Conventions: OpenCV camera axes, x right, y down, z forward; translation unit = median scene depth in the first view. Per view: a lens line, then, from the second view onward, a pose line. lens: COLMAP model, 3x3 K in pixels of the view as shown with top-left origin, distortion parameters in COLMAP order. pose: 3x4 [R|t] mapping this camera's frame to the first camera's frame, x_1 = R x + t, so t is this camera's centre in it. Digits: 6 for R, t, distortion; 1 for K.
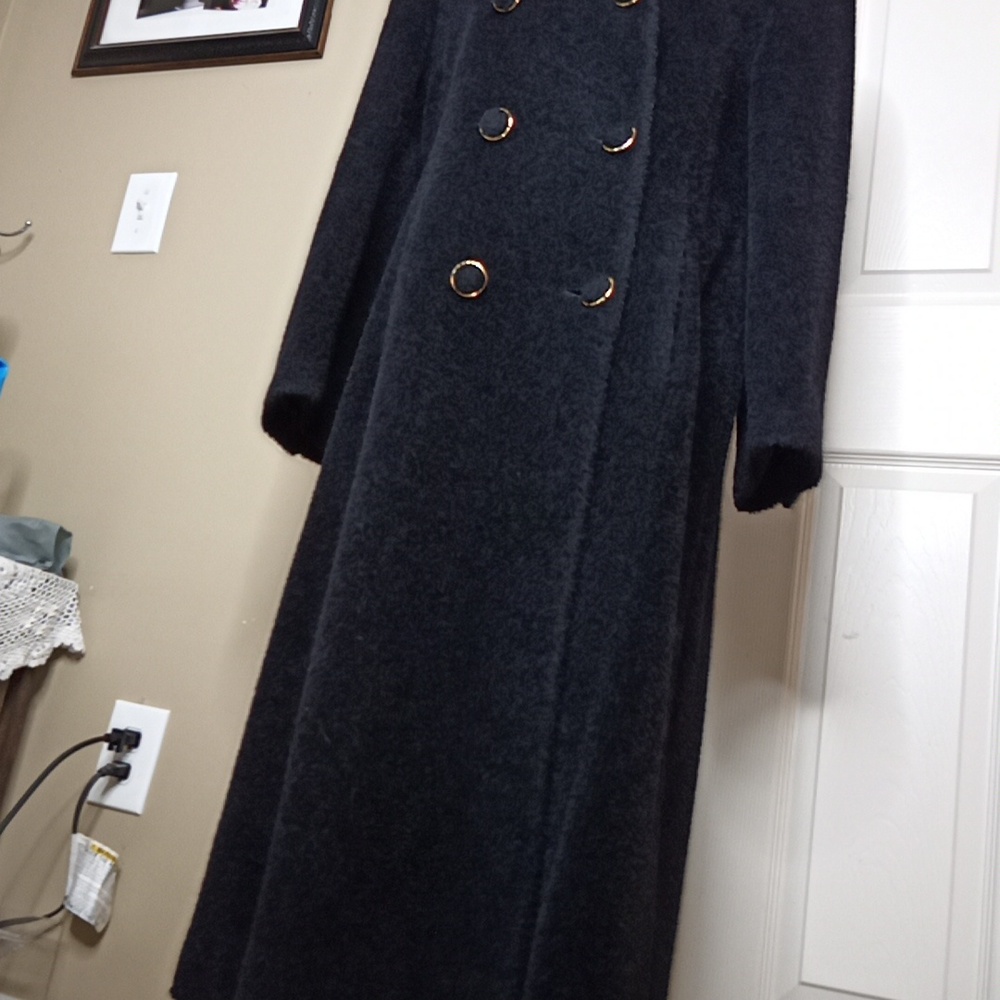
lens RADIAL K [[1251.1, 0, 498.6], [0, 1251.1, 486.9], [0, 0, 1]] dist [0.101650, -0.187823]
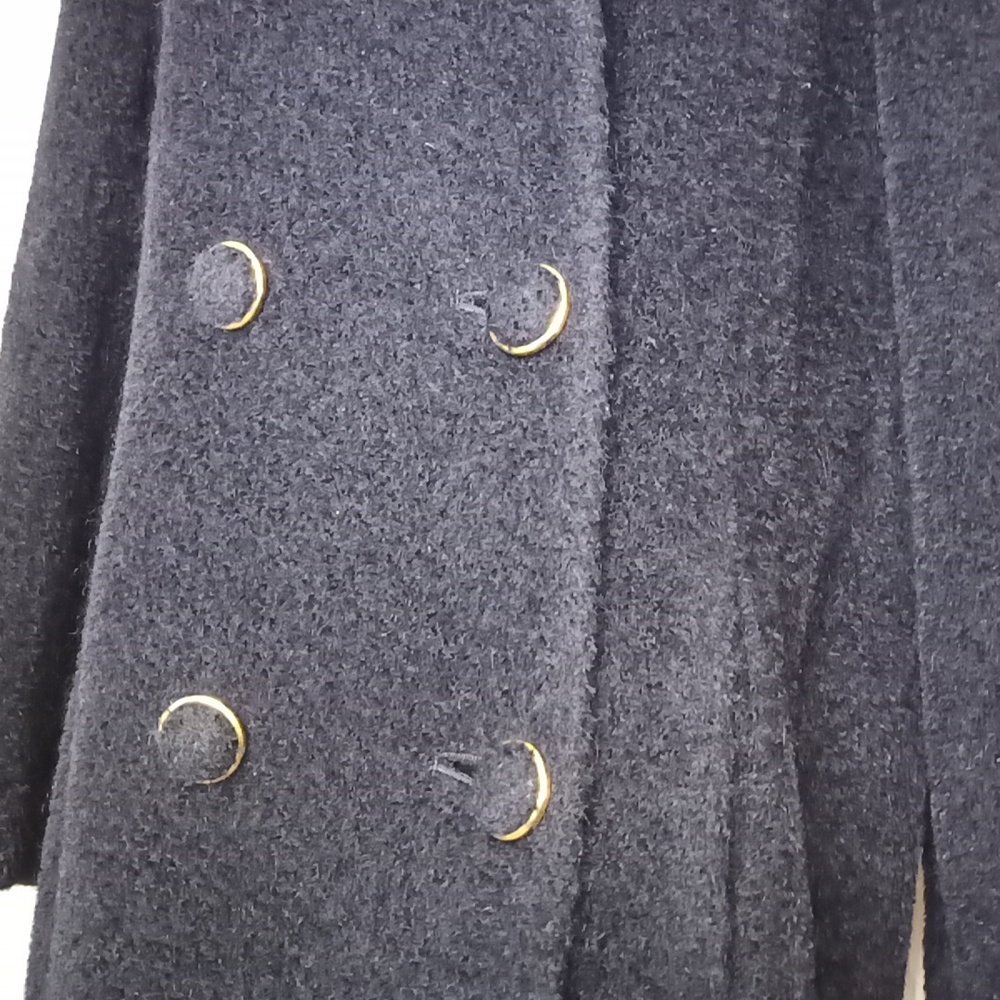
lens RADIAL K [[1251.1, 0, 498.6], [0, 1251.1, 486.9], [0, 0, 1]] dist [0.101650, -0.187823]
pose [[0.981947, -0.127396, -0.139823, 0.132409], [0.155982, 0.963504, 0.217554, -0.308101], [0.107005, -0.235436, 0.965981, 0.627660]]
